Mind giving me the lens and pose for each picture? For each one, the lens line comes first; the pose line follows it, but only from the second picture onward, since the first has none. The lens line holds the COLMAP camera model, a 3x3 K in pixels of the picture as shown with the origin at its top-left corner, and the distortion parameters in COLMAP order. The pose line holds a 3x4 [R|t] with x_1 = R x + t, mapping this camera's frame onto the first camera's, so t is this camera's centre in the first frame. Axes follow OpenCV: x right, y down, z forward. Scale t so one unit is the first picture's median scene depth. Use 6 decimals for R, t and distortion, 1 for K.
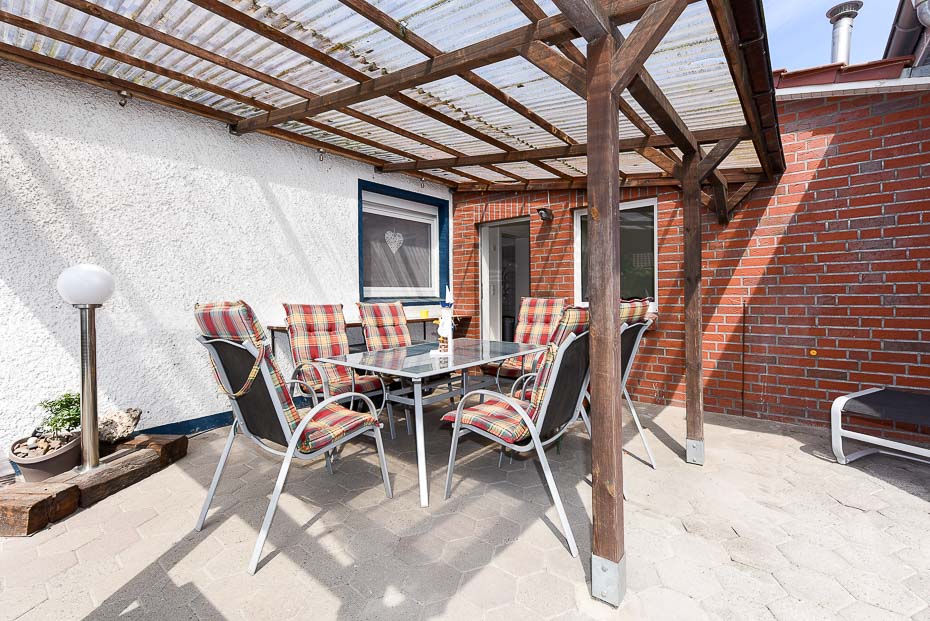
lens RADIAL K [[399.8, 0, 454.7], [0, 399.8, 301.3], [0, 0, 1]] dist [0.002367, -0.001381]
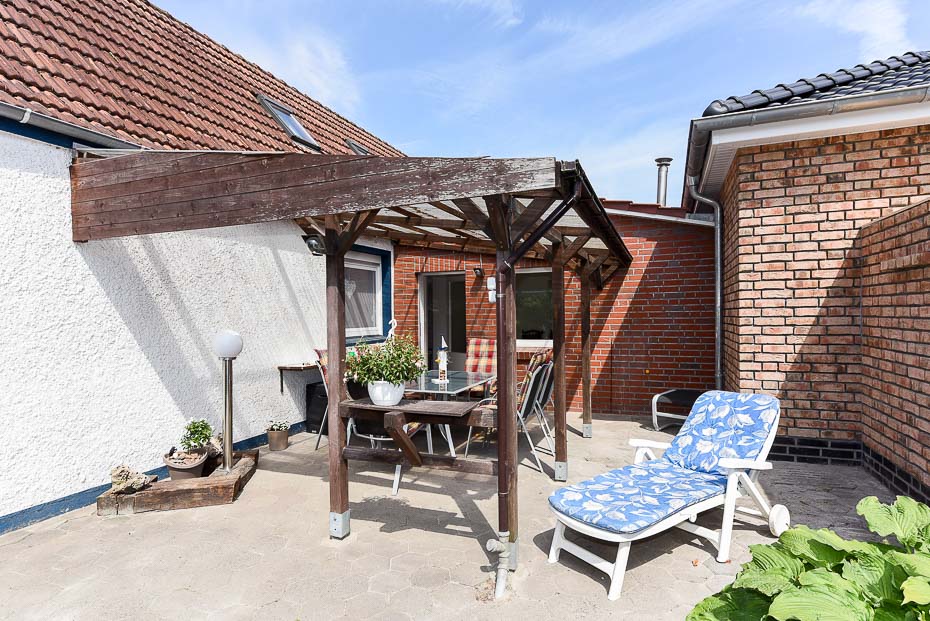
lens RADIAL K [[497.8, 0, 435.8], [0, 497.8, 329.0], [0, 0, 1]] dist [0.001923, -0.002431]
pose [[0.959702, -0.013958, 0.280673, -0.533587], [0.009740, 0.999818, 0.016417, -0.091799], [-0.280851, -0.013021, 0.959663, -0.747286]]
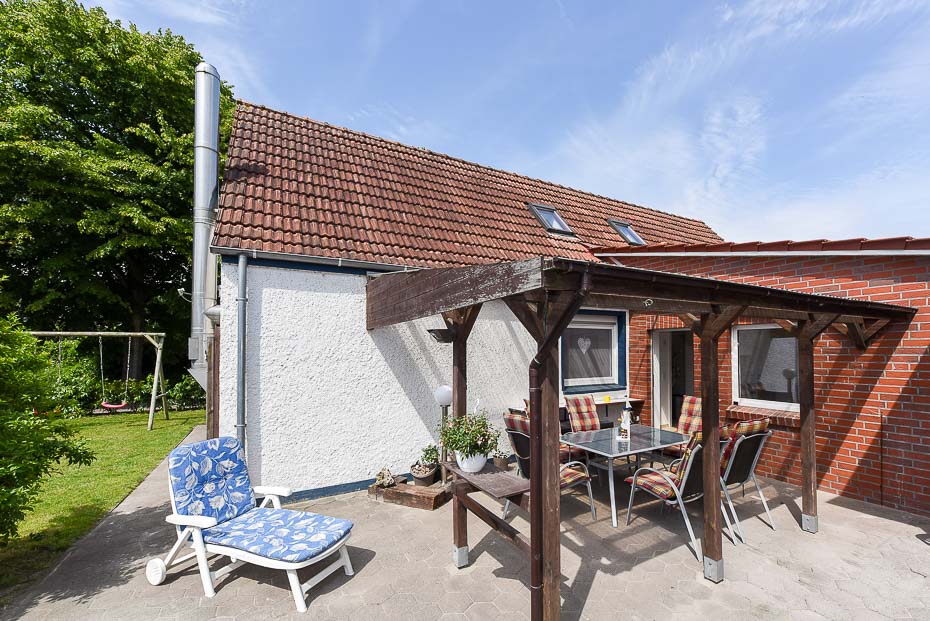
lens RADIAL K [[377.4, 0, 484.1], [0, 377.4, 347.9], [0, 0, 1]] dist [0.007278, -0.004618]
pose [[0.933769, -0.003162, -0.357861, -0.009607], [-0.002747, 0.999868, -0.016001, -0.199803], [0.357865, 0.015925, 0.933638, -0.602736]]
